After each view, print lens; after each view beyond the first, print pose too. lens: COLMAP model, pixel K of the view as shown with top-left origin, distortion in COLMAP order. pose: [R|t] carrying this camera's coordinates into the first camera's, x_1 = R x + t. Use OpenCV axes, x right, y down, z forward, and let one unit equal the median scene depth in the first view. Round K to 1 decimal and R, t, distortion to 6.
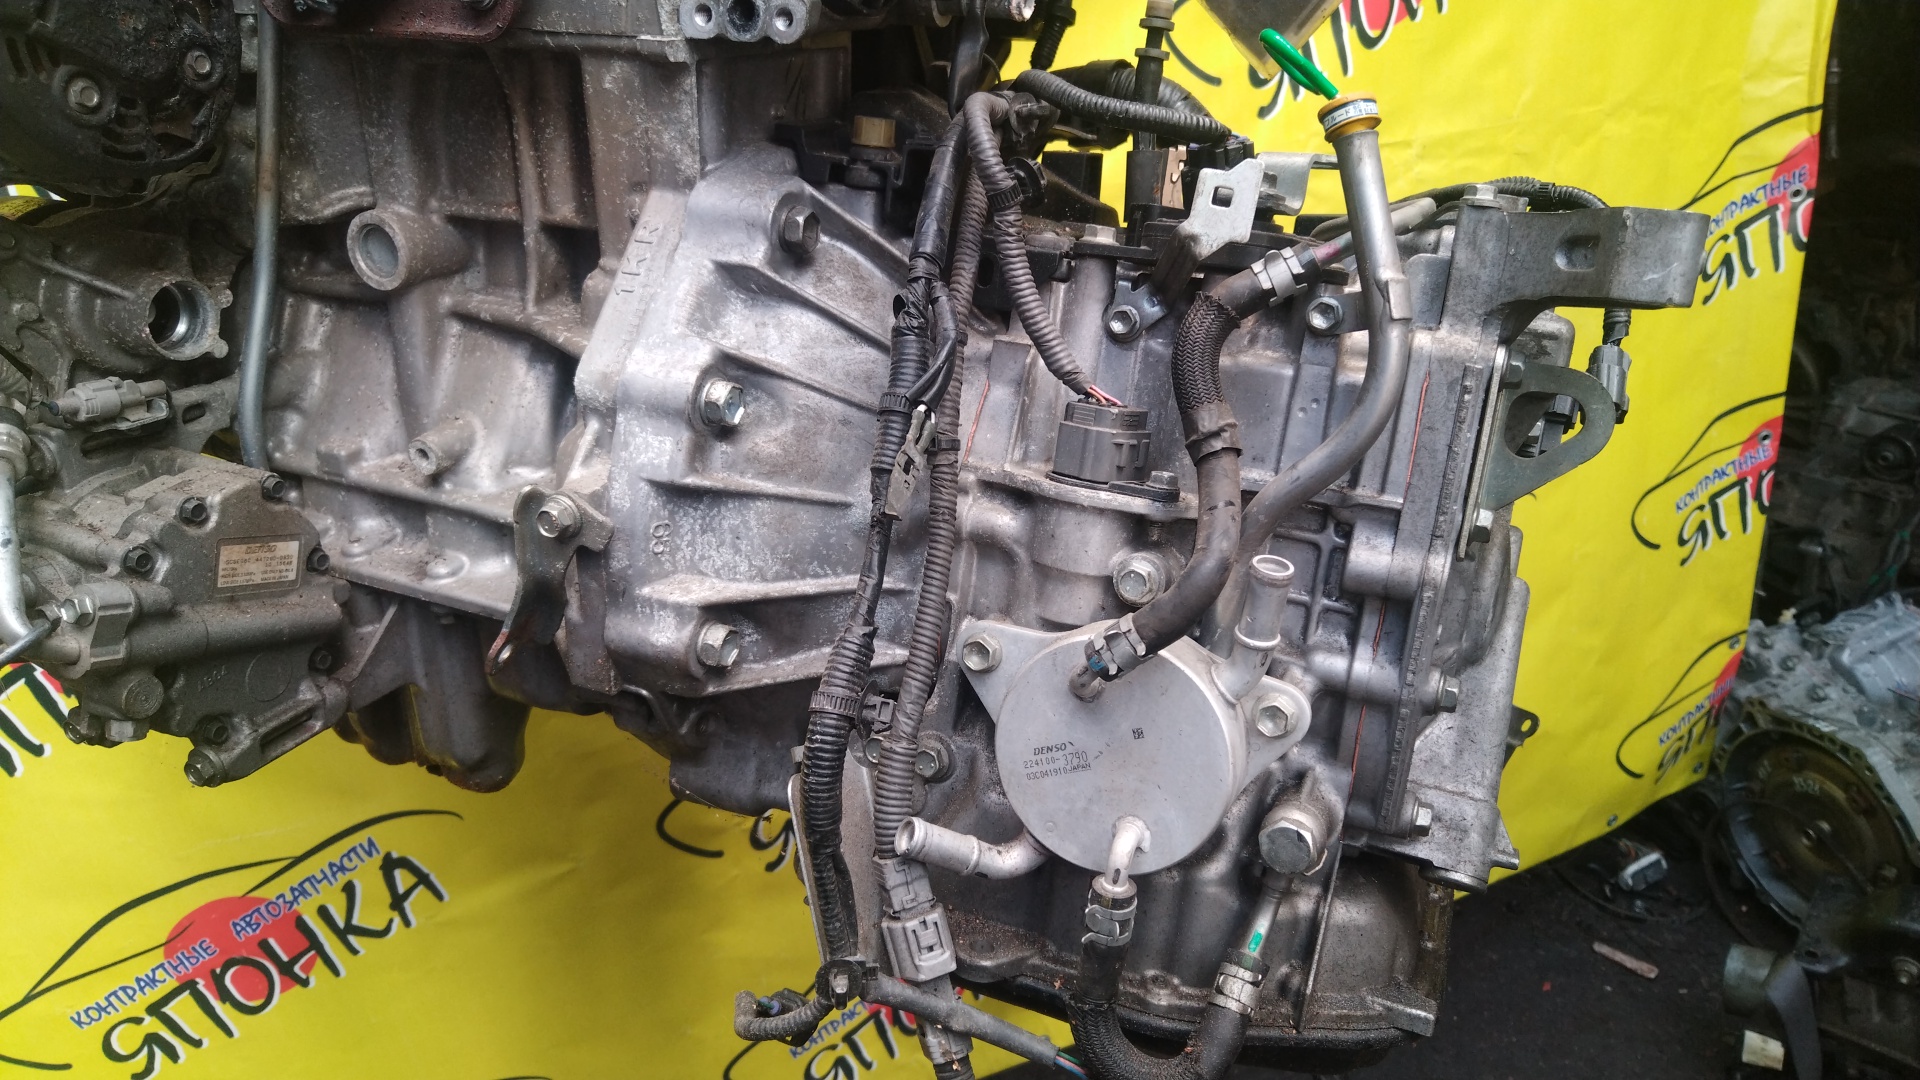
lens RADIAL K [[1494.7, 0, 960.0], [0, 1494.7, 540.0], [0, 0, 1]] dist [0.008373, 0.071804]
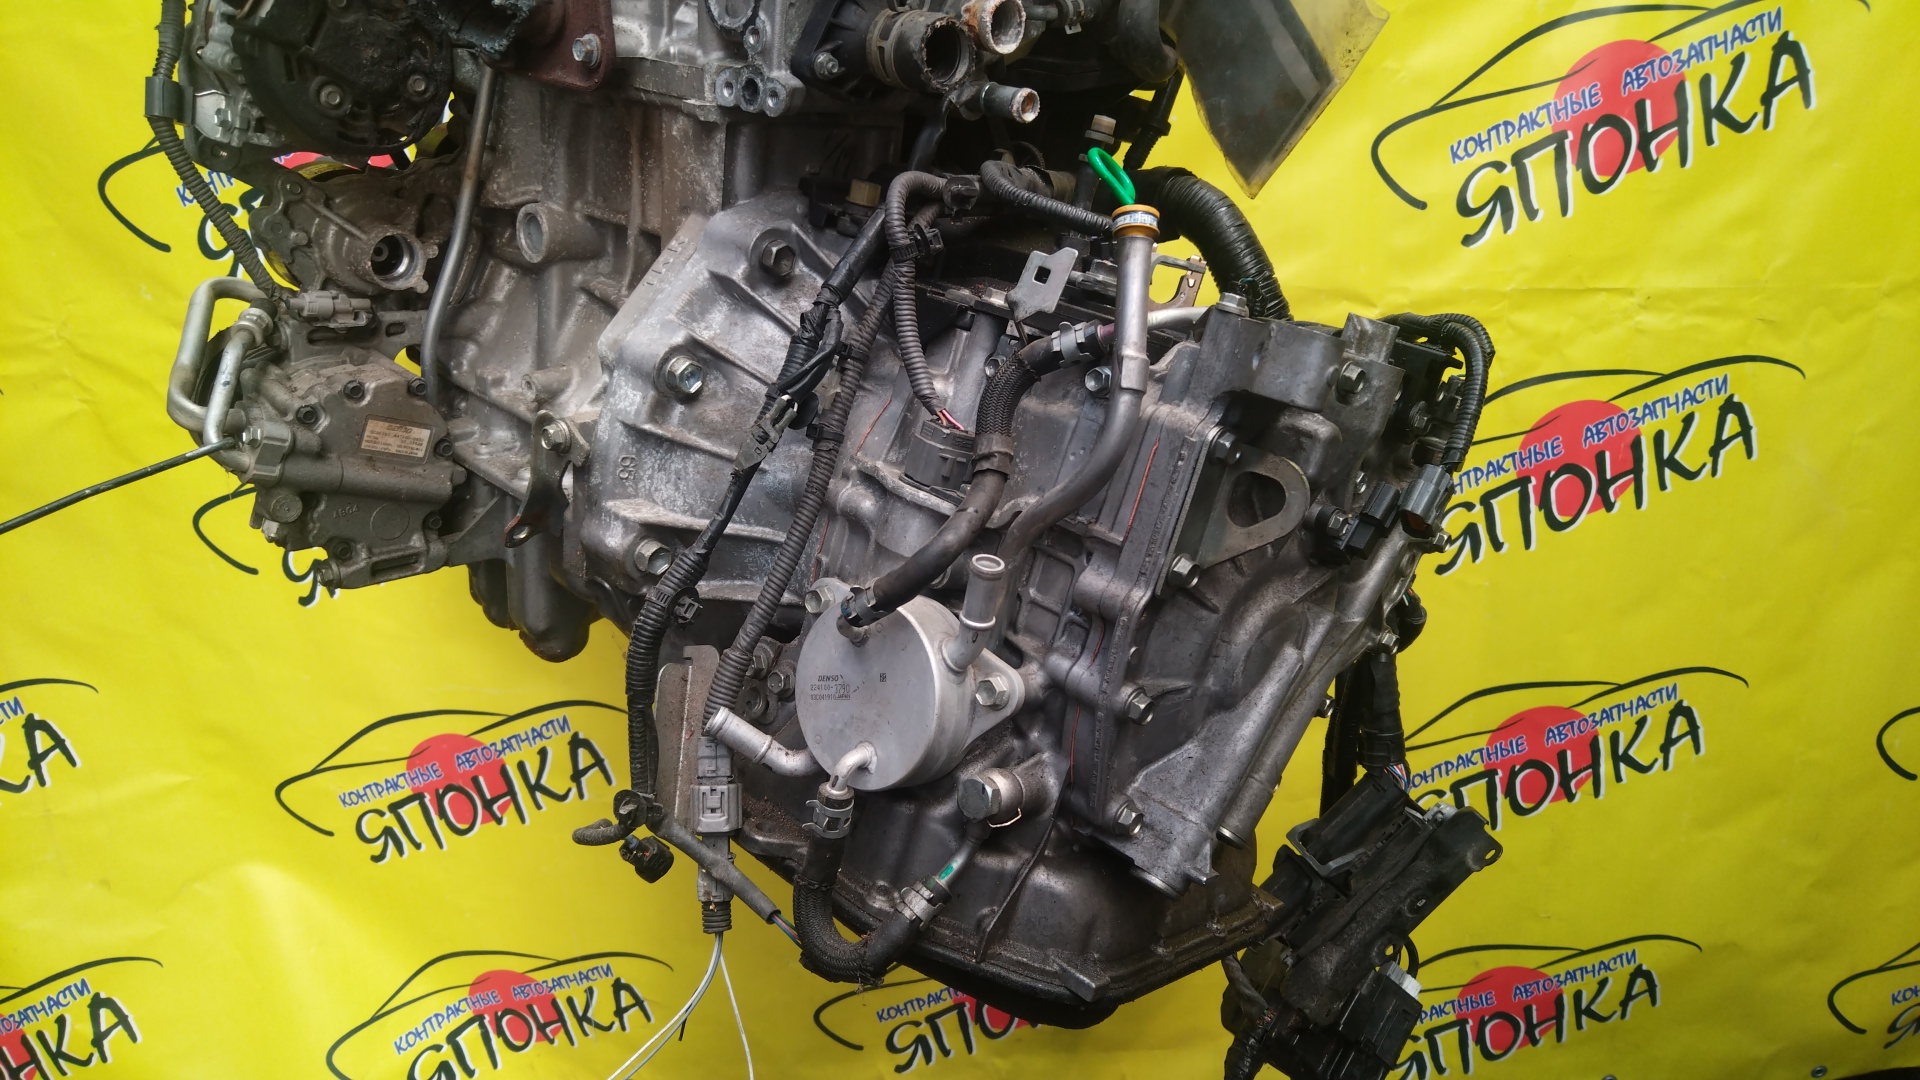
lens RADIAL K [[1495.3, 0, 921.5], [0, 1495.3, 532.4], [0, 0, 1]] dist [0.109926, -0.093299]
pose [[0.925248, 0.199150, -0.322886, 0.479974], [-0.217065, 0.975951, -0.020066, 0.024742], [0.311125, 0.088653, 0.946225, -0.176803]]
